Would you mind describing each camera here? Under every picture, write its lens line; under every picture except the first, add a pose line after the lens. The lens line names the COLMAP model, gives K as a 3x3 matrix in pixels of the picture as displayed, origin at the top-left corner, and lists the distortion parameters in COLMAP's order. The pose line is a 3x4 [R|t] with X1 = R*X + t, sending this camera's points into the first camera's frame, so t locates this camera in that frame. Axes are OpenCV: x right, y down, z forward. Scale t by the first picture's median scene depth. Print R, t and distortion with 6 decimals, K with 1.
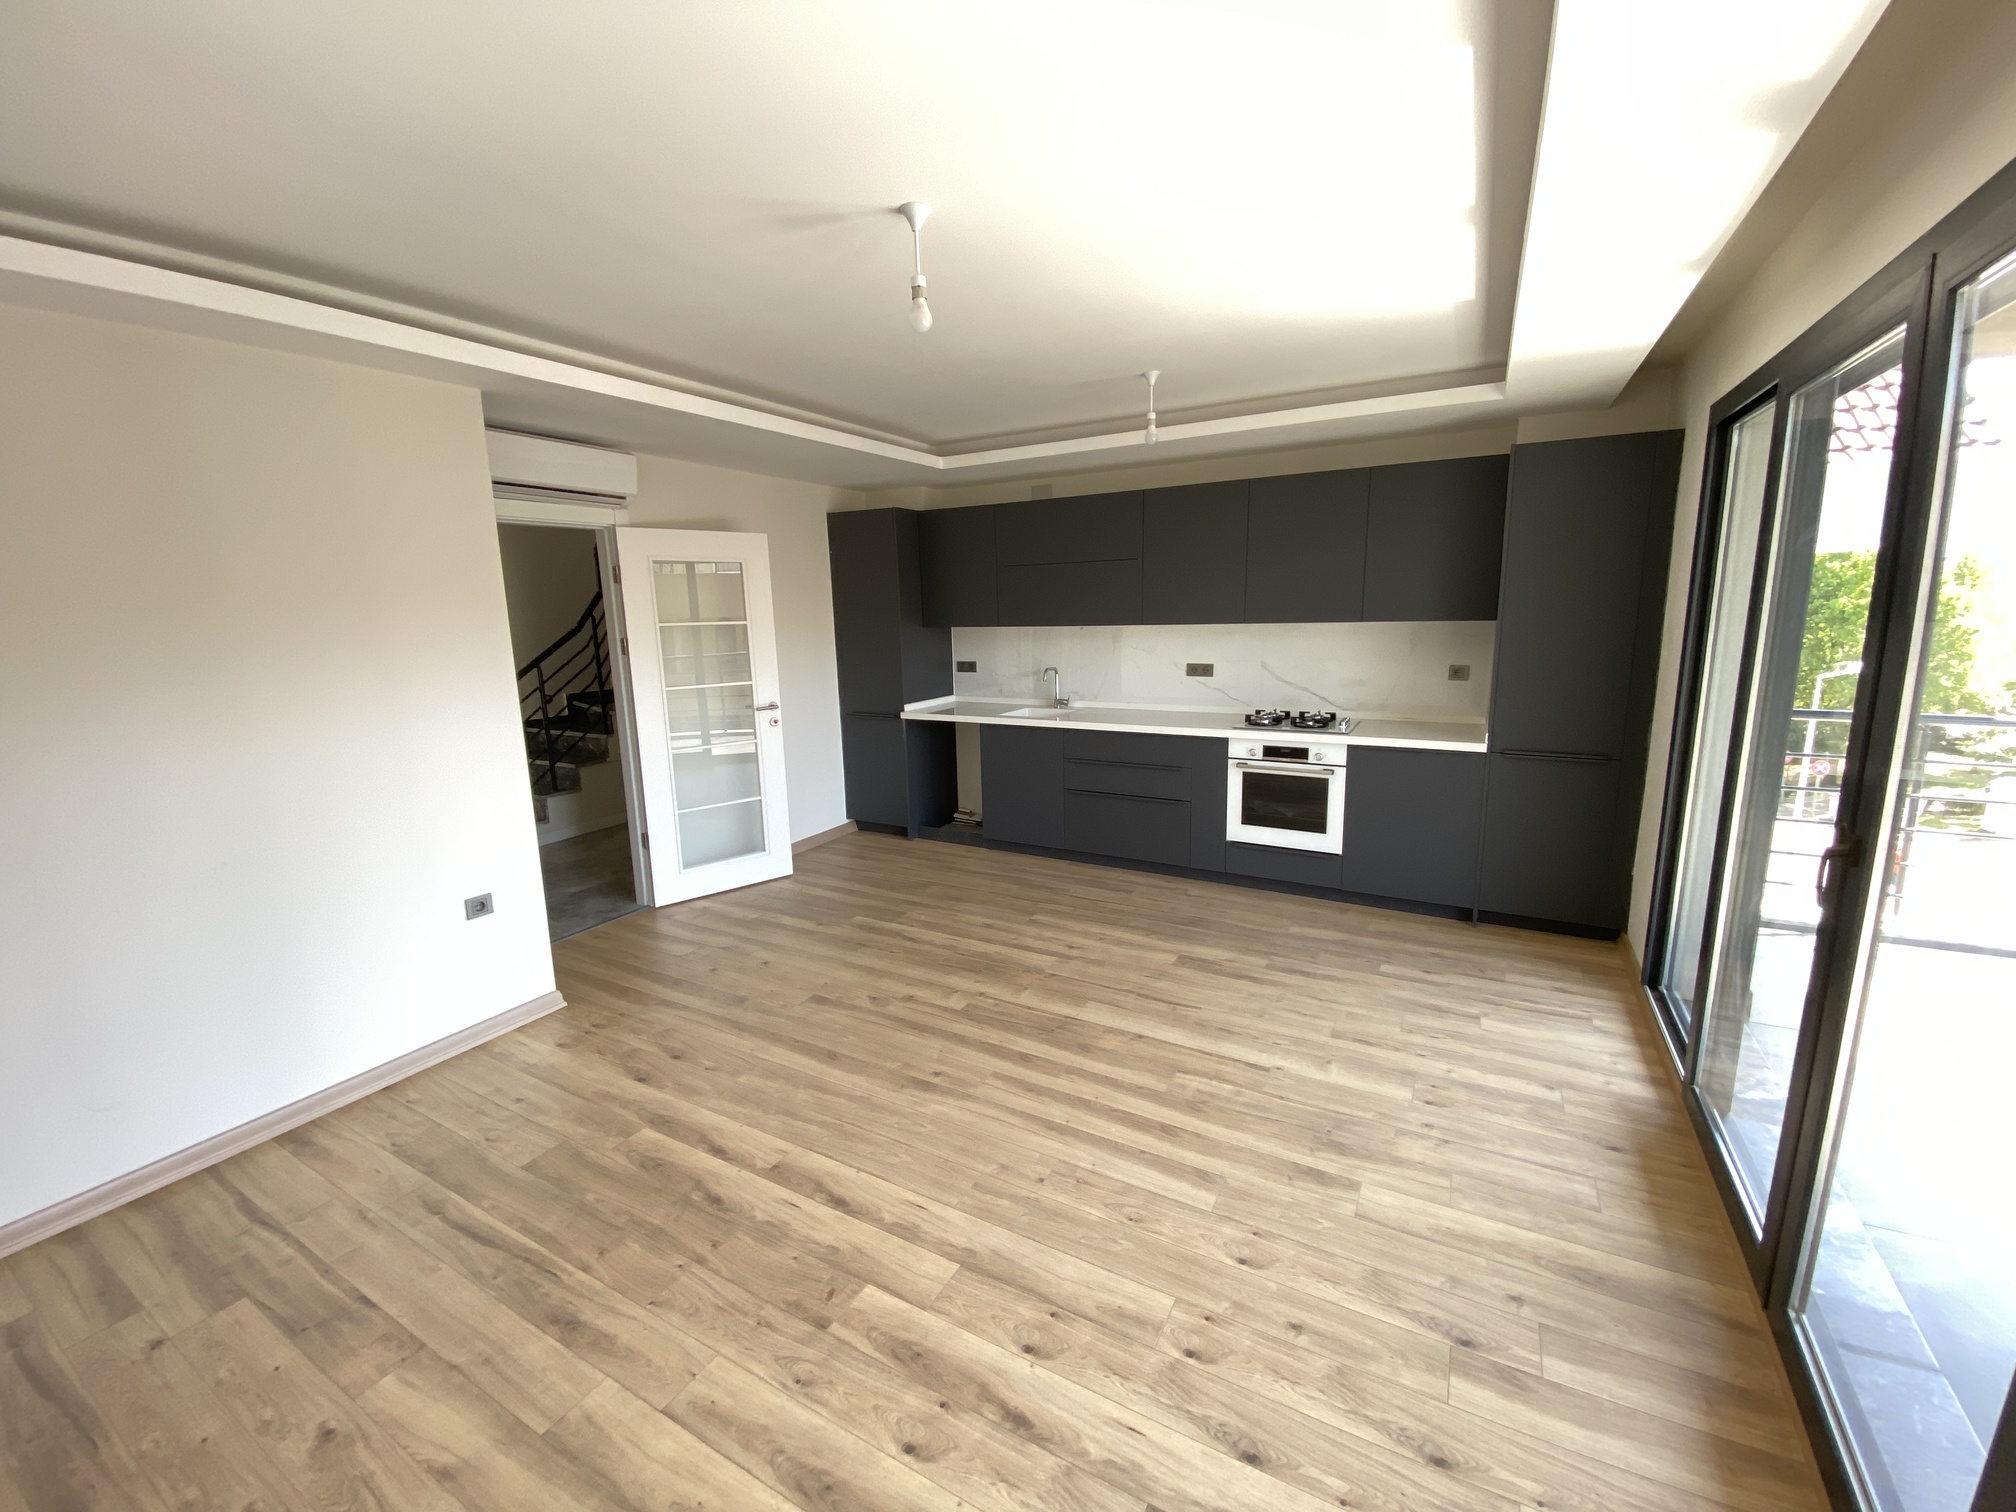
lens RADIAL K [[817.9, 0, 1004.5], [0, 817.9, 749.1], [0, 0, 1]] dist [0.042140, -0.022913]
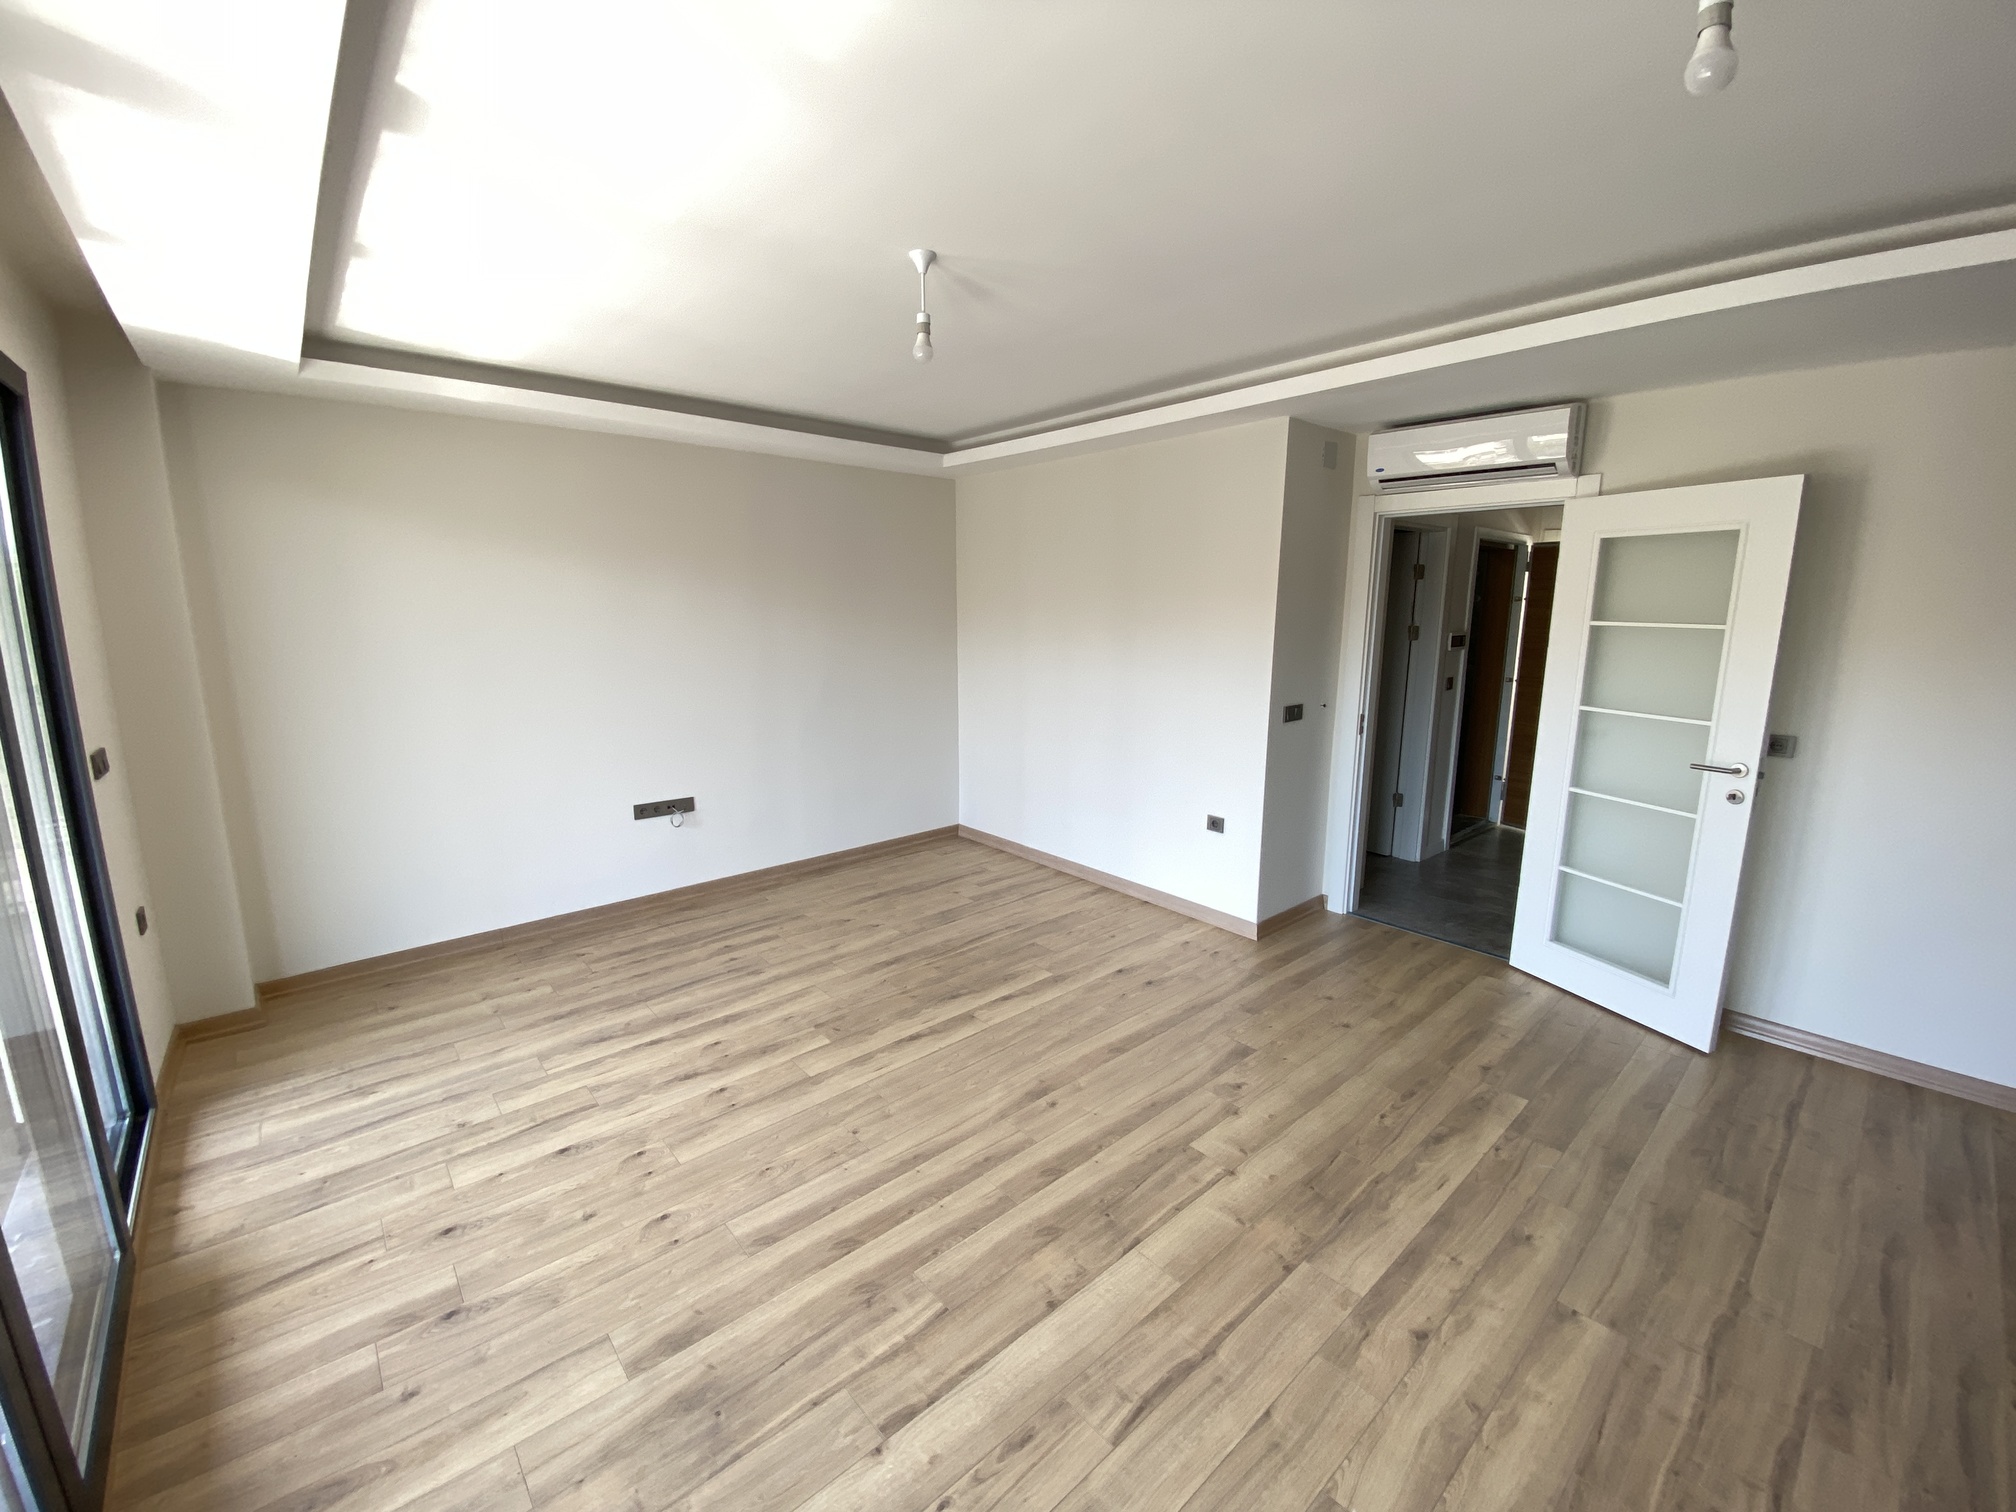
lens RADIAL K [[817.9, 0, 1004.5], [0, 817.9, 749.1], [0, 0, 1]] dist [0.042140, -0.022913]
pose [[-0.327810, 0.196160, -0.924155, 0.698183], [-0.160143, 0.952513, 0.258985, -0.218763], [0.931072, 0.232895, -0.280830, 1.073479]]
